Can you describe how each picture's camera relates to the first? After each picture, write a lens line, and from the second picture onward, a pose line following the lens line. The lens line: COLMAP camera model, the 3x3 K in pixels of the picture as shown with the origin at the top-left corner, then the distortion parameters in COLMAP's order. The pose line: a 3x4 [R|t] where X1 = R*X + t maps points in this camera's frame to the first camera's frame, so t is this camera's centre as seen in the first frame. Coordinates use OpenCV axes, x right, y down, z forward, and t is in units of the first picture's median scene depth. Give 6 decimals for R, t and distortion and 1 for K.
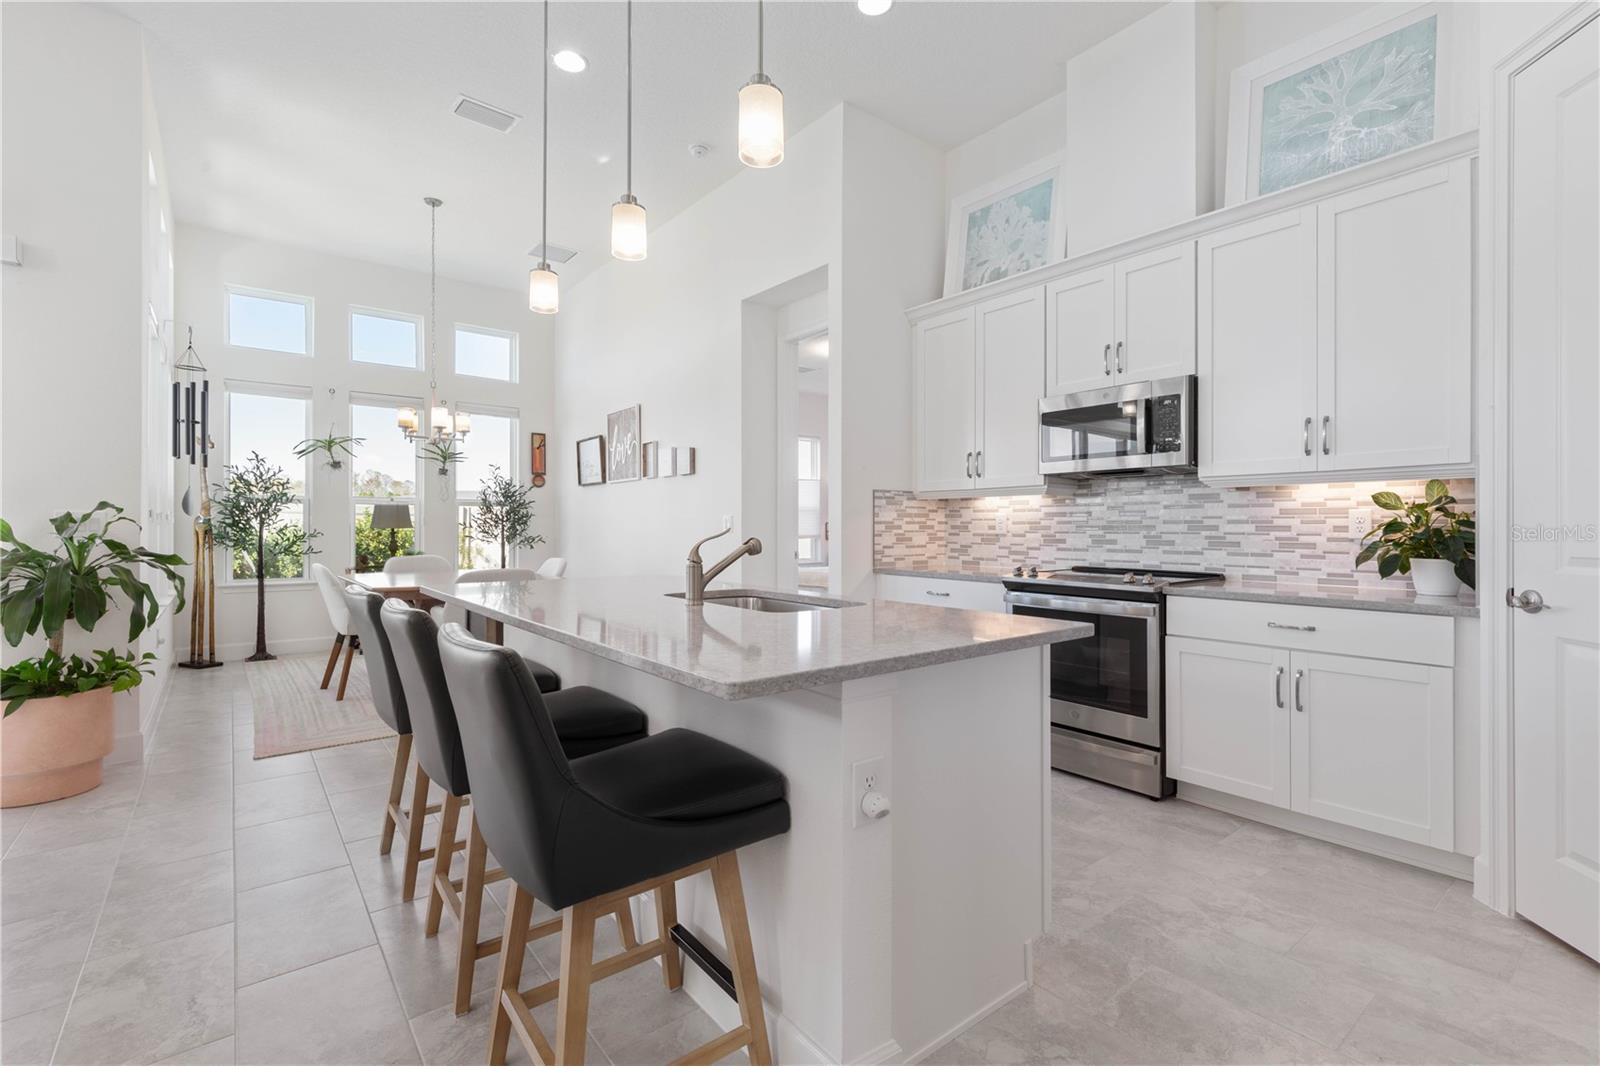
lens RADIAL K [[736.7, 0, 789.3], [0, 736.7, 524.7], [0, 0, 1]] dist [0.004437, -0.002601]
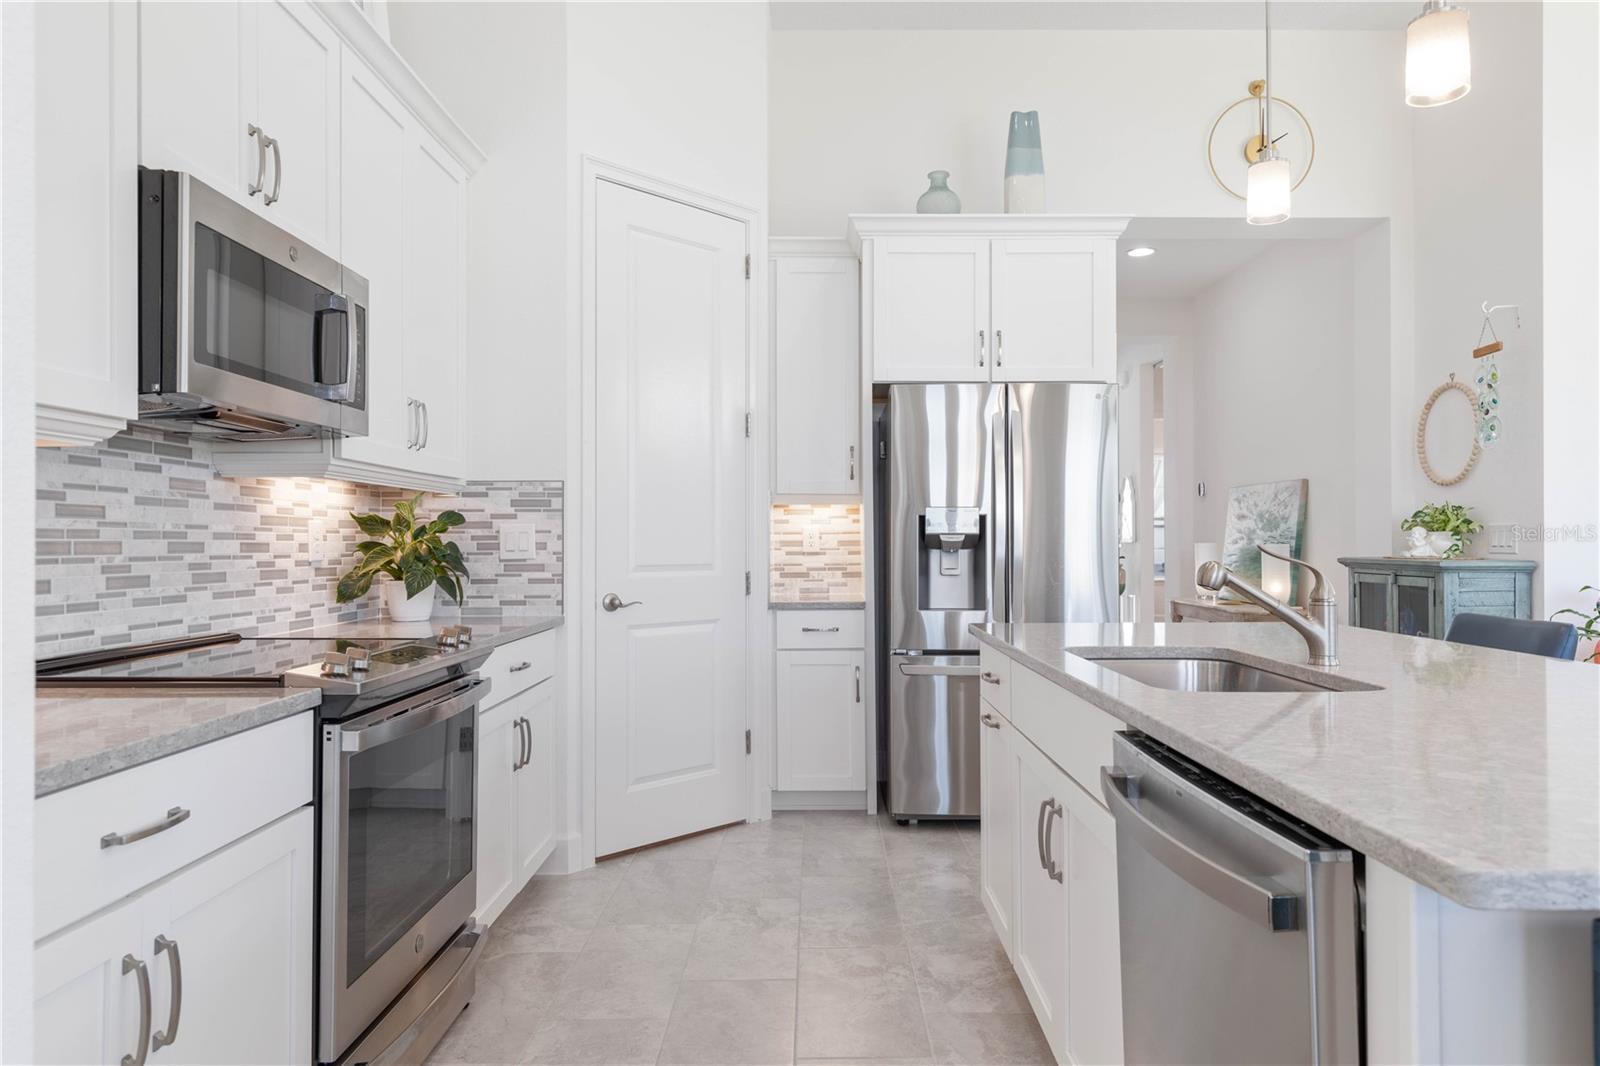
lens RADIAL K [[1046.8, 0, 838.4], [0, 1046.8, 541.1], [0, 0, 1]] dist [-0.000676, -0.001260]
pose [[-0.818821, 0.001719, 0.574046, -0.208525], [0.000272, 0.999997, -0.002607, 0.002043], [-0.574049, -0.001978, -0.818819, 1.340242]]
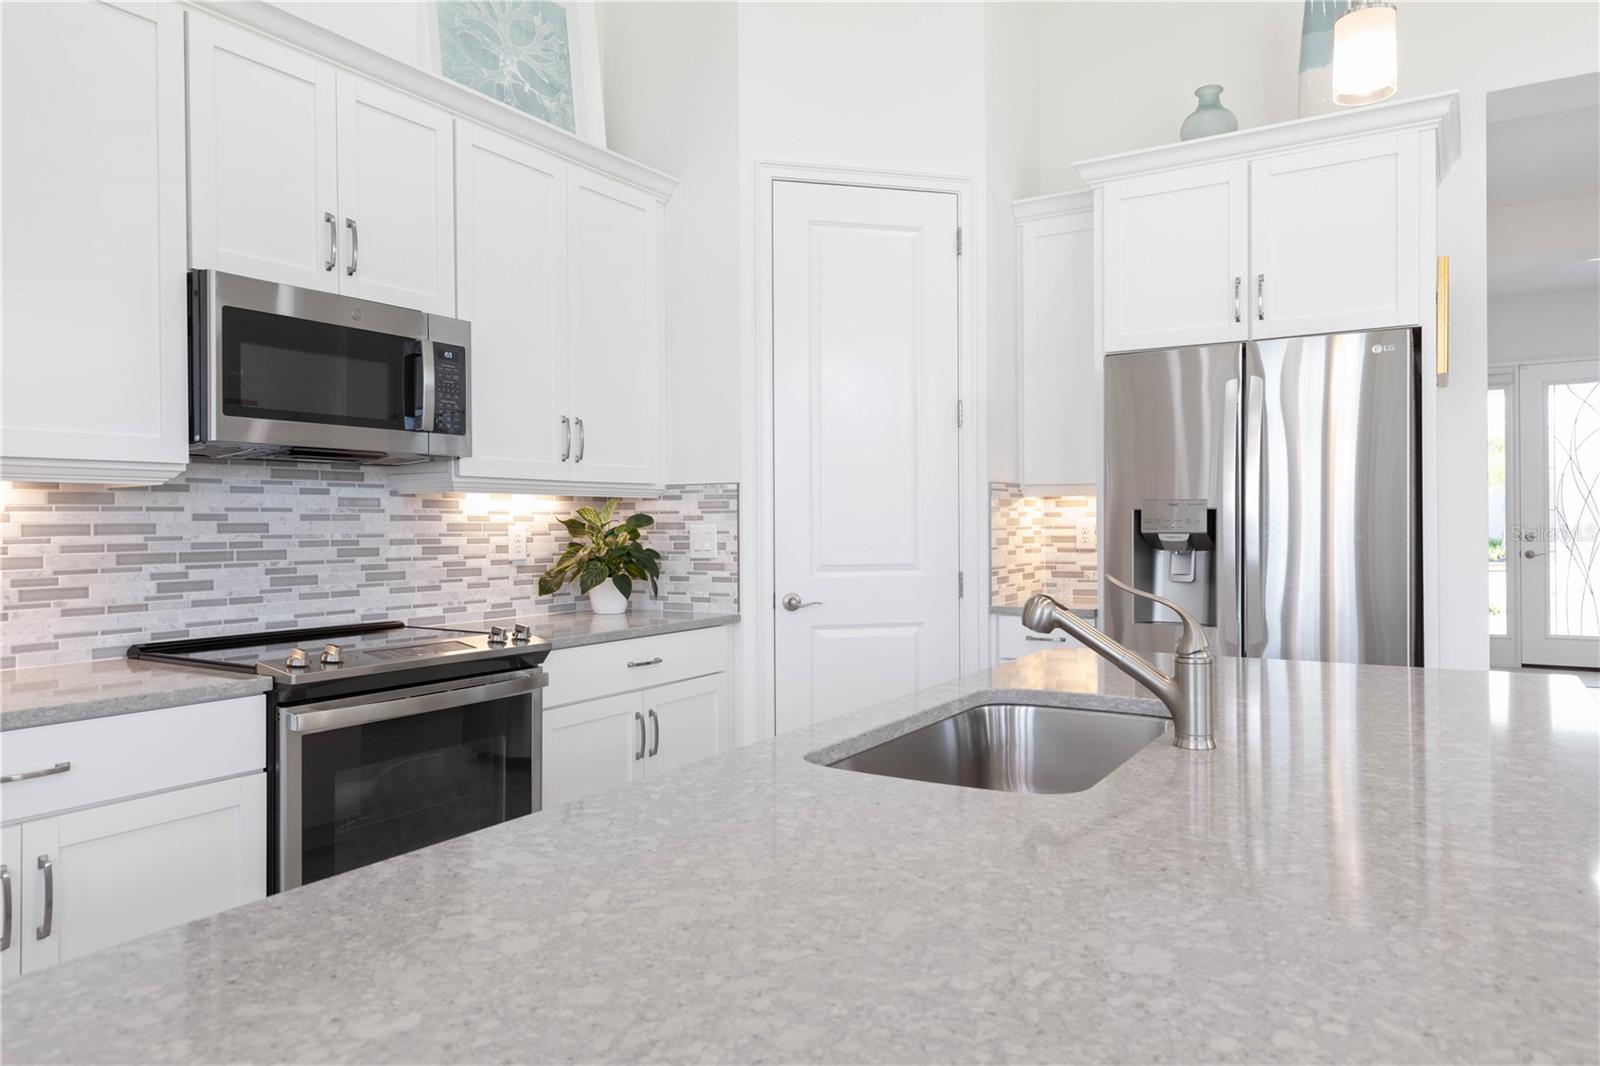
lens RADIAL K [[1046.8, 0, 786.3], [0, 1046.8, 533.8], [0, 0, 1]] dist [-0.000676, -0.001260]
pose [[-0.362215, -0.006669, 0.932071, -0.403060], [0.005017, 0.999946, 0.009104, -0.017845], [-0.932081, 0.007974, -0.362162, 0.993693]]
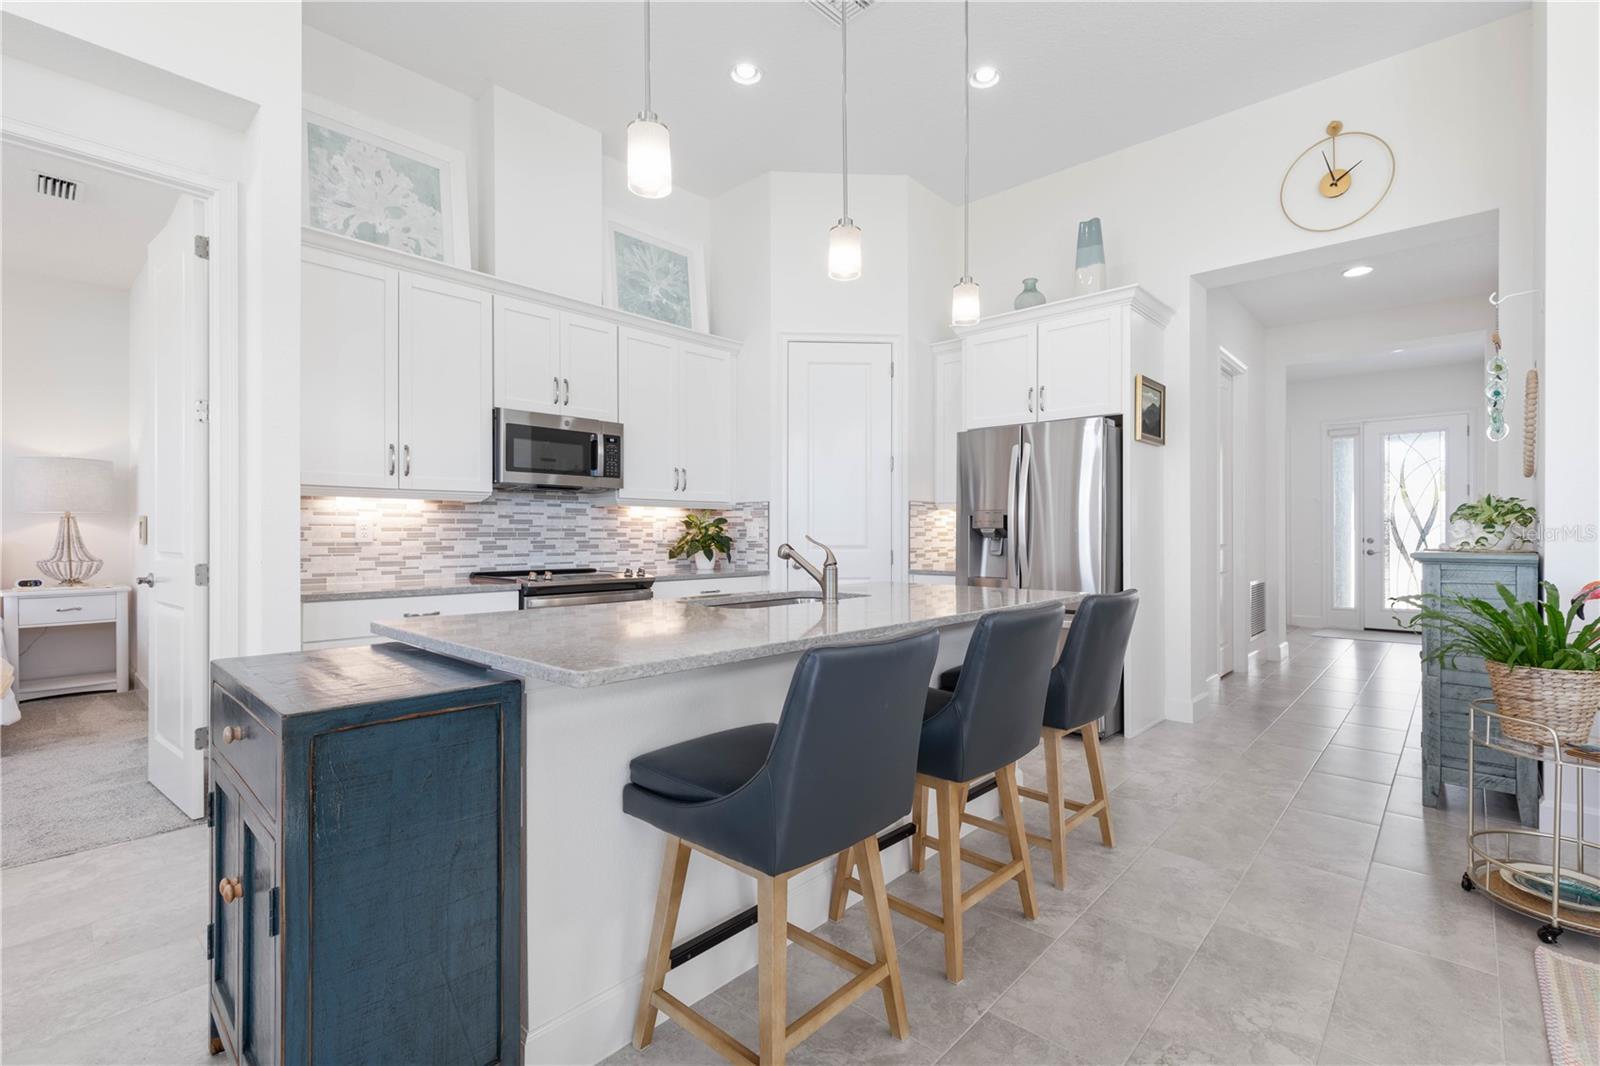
lens RADIAL K [[736.7, 0, 796.9], [0, 736.7, 535.0], [0, 0, 1]] dist [0.004437, -0.002601]
pose [[-0.180911, -0.002349, 0.983497, -0.802497], [-0.002889, 0.999994, 0.001856, 0.001603], [-0.983495, -0.002506, -0.180916, 0.858778]]
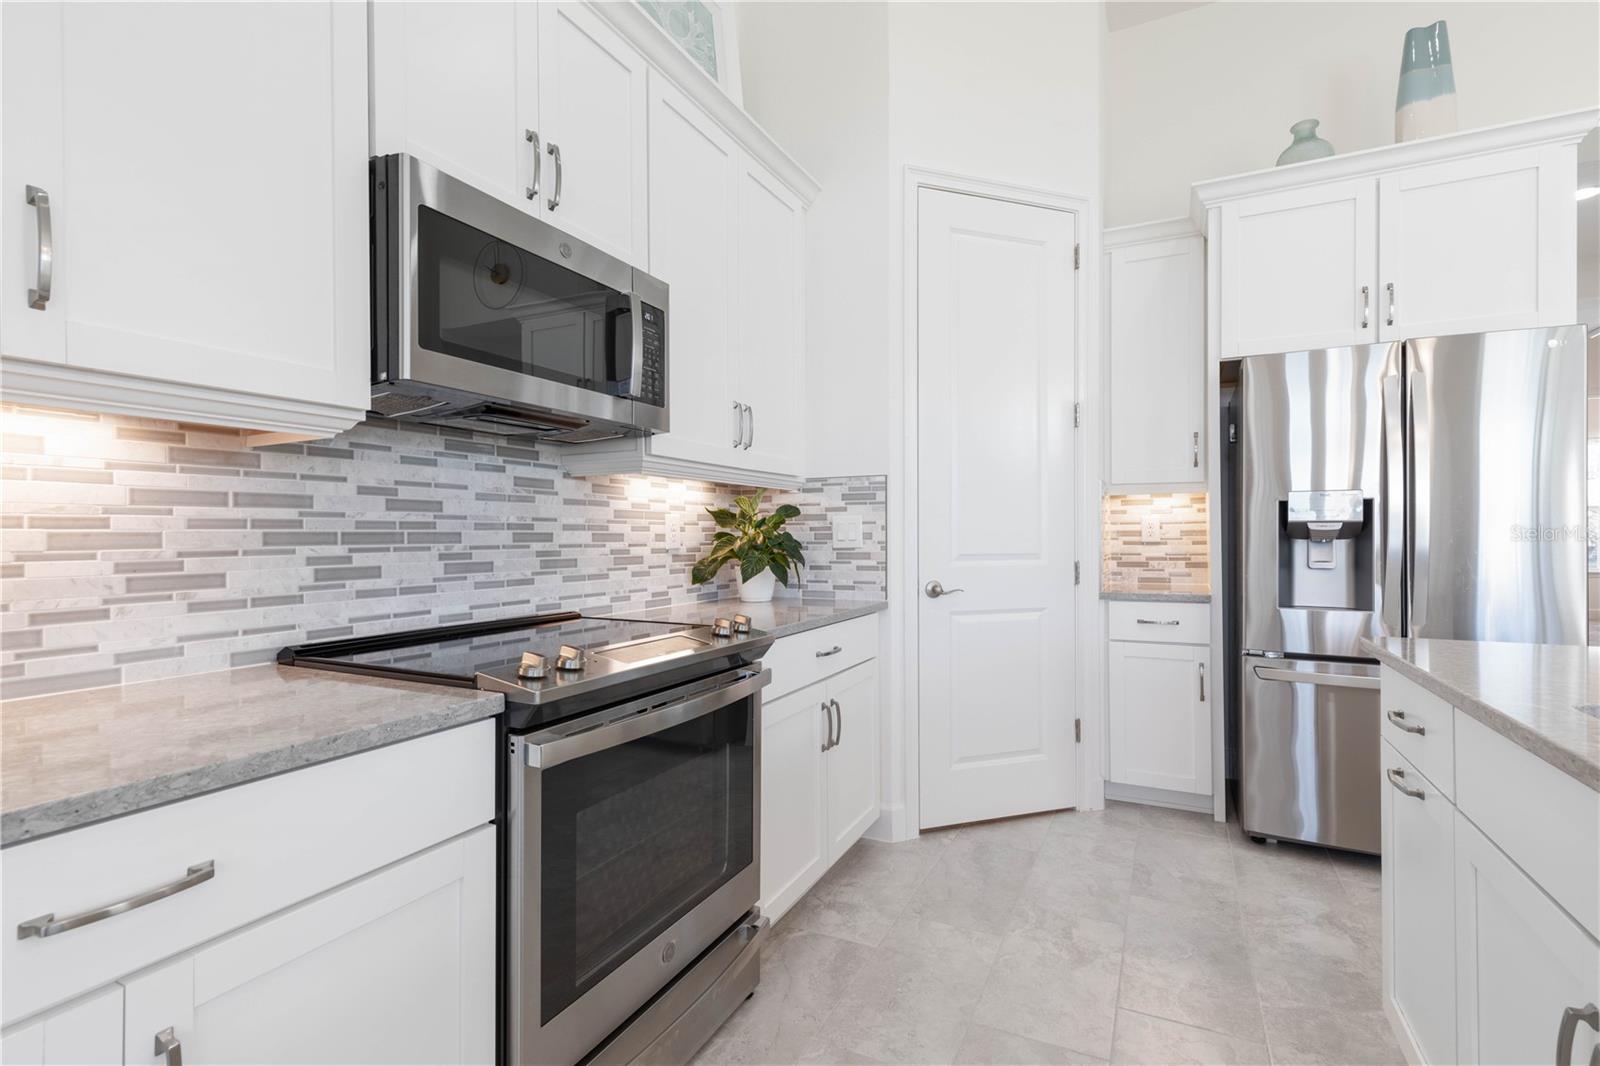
lens RADIAL K [[736.7, 0, 801.8], [0, 736.7, 539.1], [0, 0, 1]] dist [0.004437, -0.002601]
pose [[-0.454910, -0.003303, 0.890531, -0.047255], [0.001974, 0.999987, 0.004717, 0.003507], [-0.890535, 0.003904, -0.454897, 1.086415]]
